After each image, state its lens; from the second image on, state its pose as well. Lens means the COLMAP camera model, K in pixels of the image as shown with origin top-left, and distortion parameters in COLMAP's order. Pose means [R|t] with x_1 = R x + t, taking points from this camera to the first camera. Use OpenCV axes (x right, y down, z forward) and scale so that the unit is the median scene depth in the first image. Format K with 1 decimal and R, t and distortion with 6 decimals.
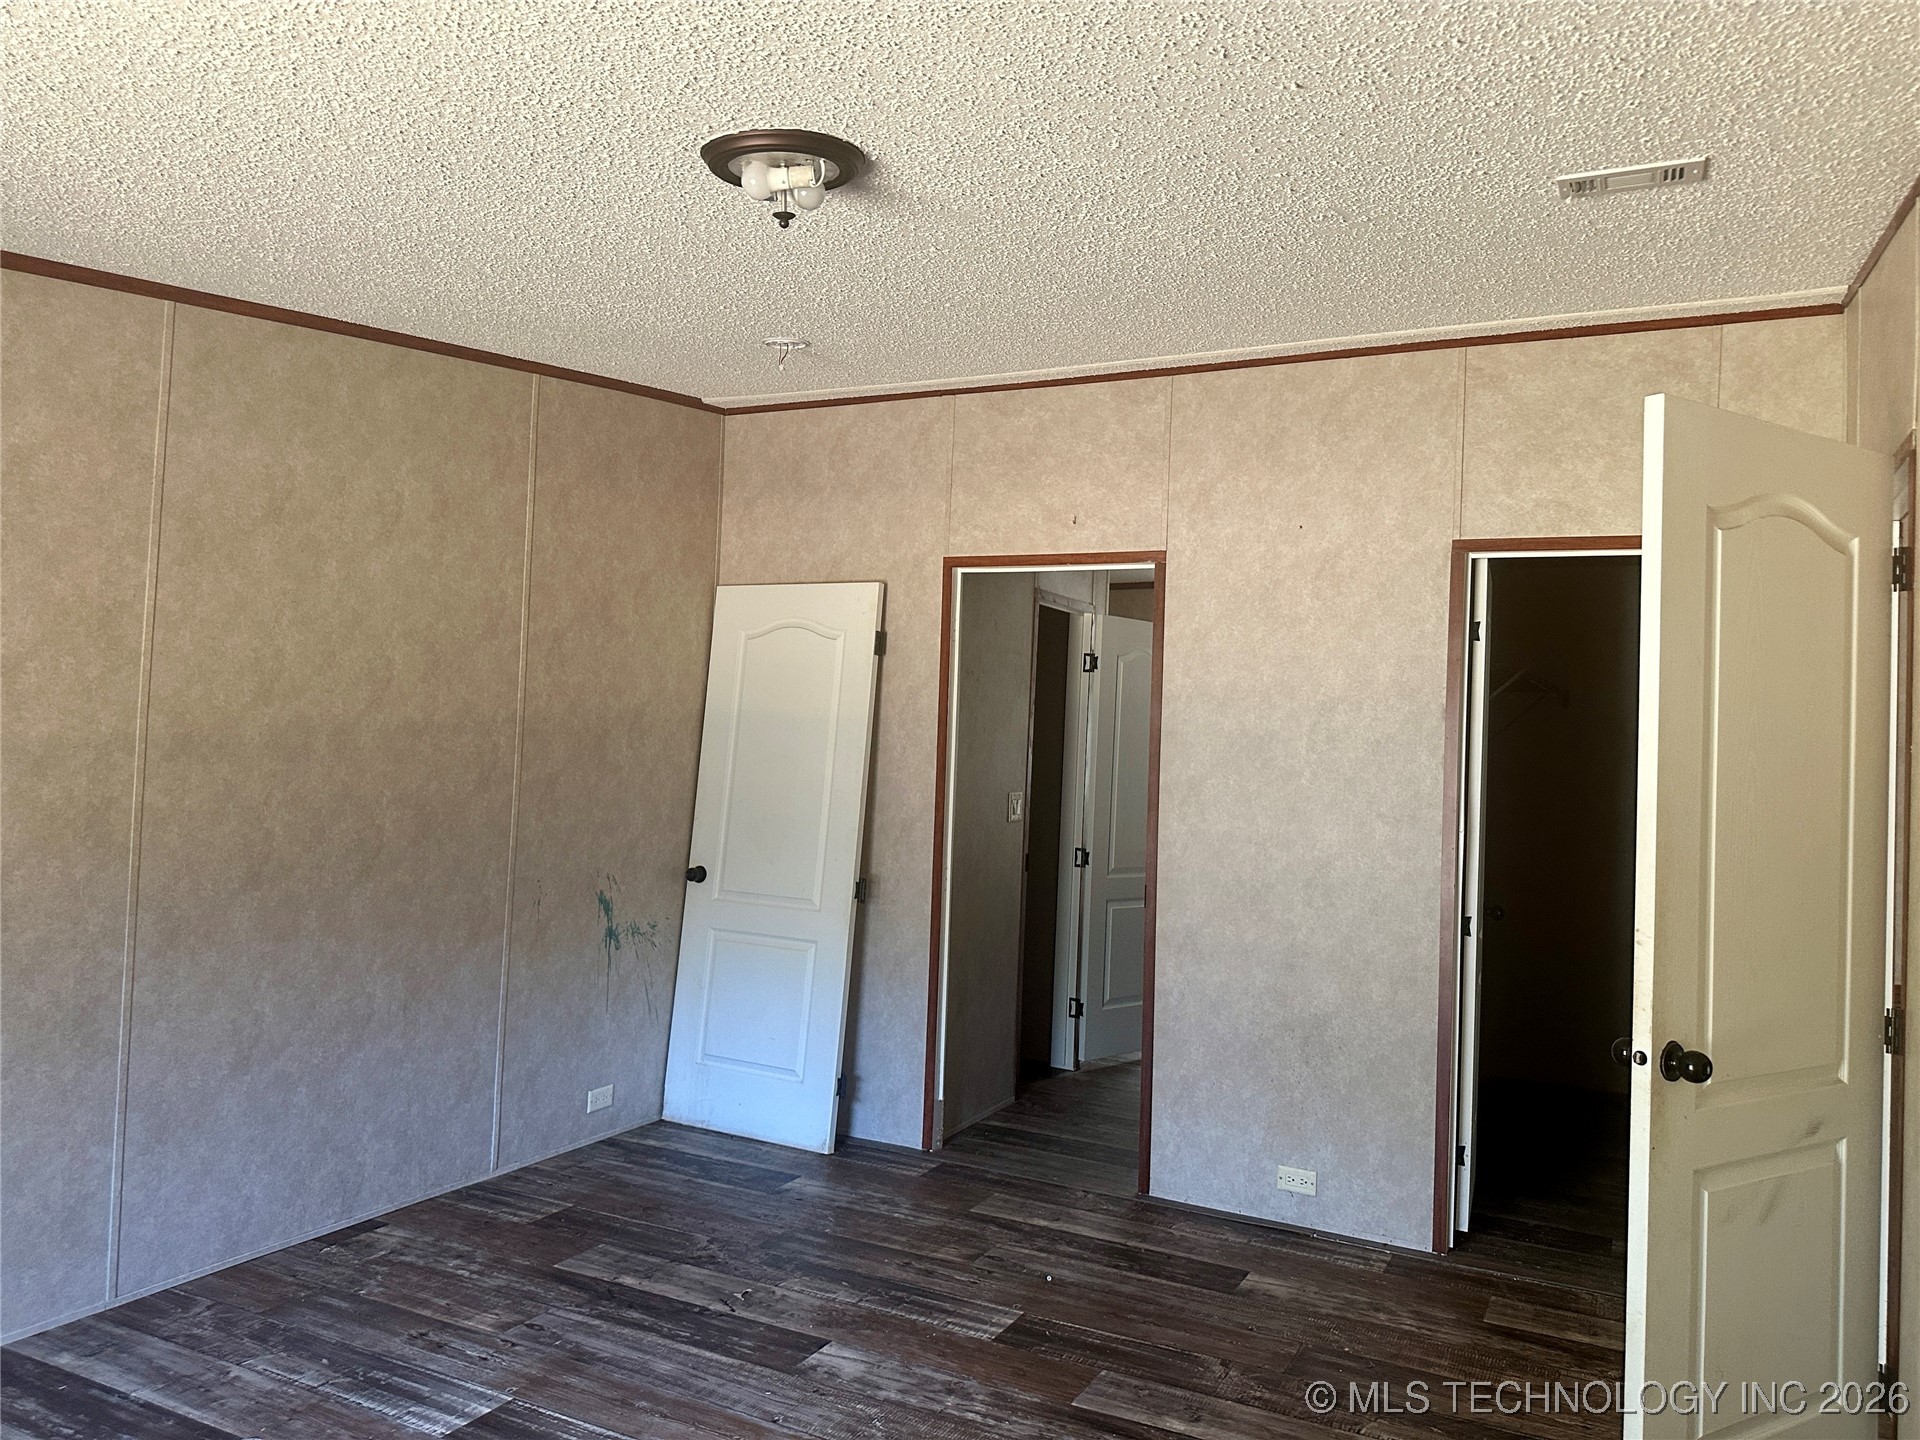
lens RADIAL K [[1353.8, 0, 966.3], [0, 1353.8, 721.5], [0, 0, 1]] dist [0.064905, -0.092237]
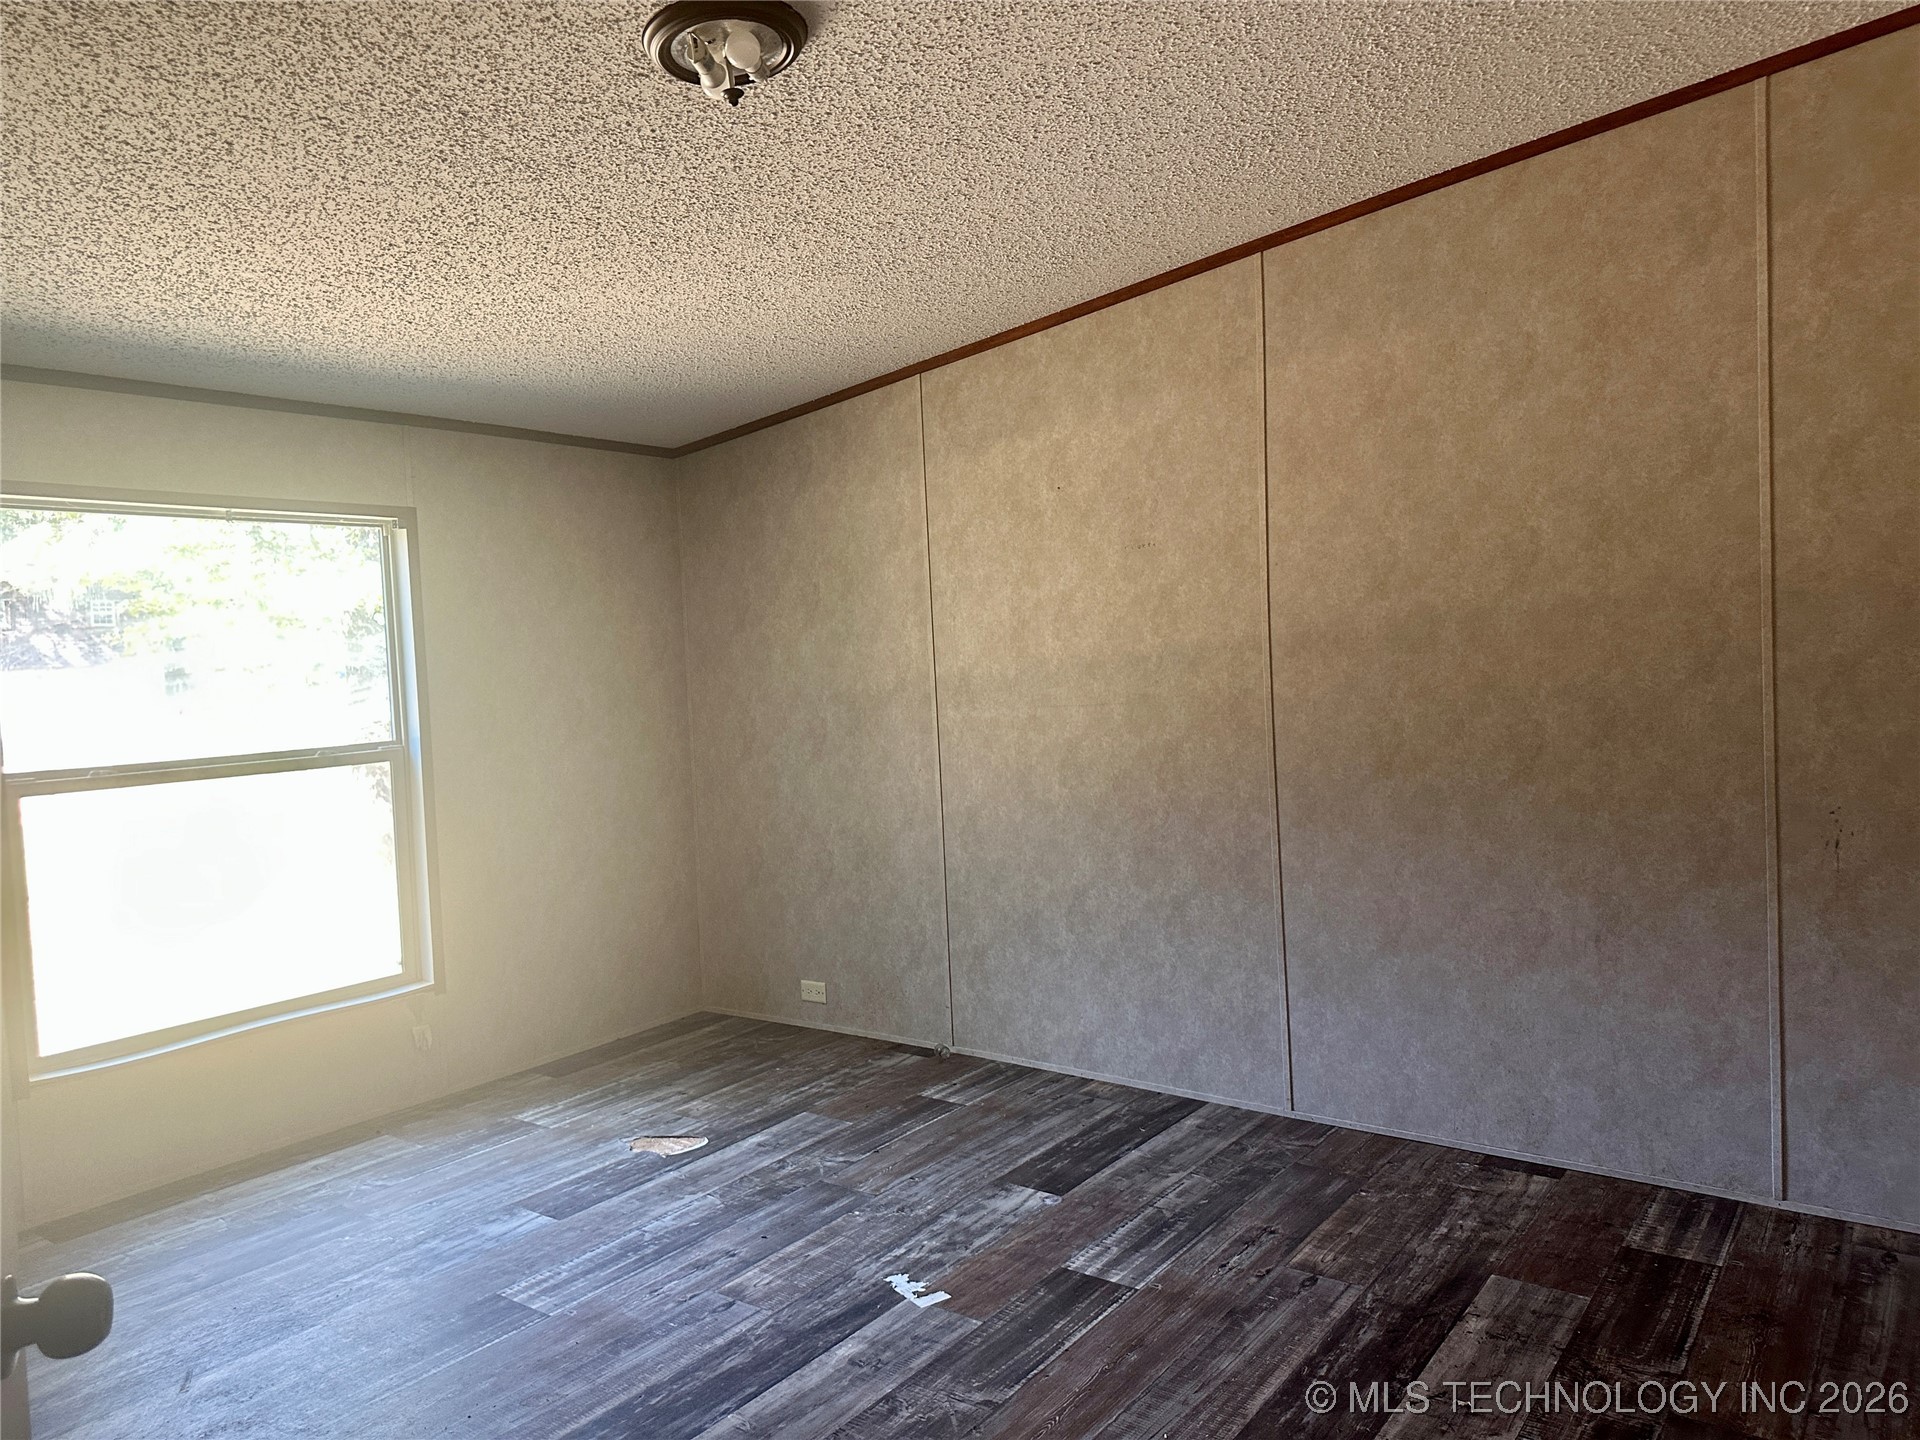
lens RADIAL K [[1353.8, 0, 923.8], [0, 1353.8, 697.0], [0, 0, 1]] dist [0.064905, -0.092237]
pose [[-0.182029, 0.010135, -0.983241, 0.550705], [0.056367, 0.998410, -0.000144, 0.042565], [0.981676, -0.055448, -0.182311, 0.851623]]
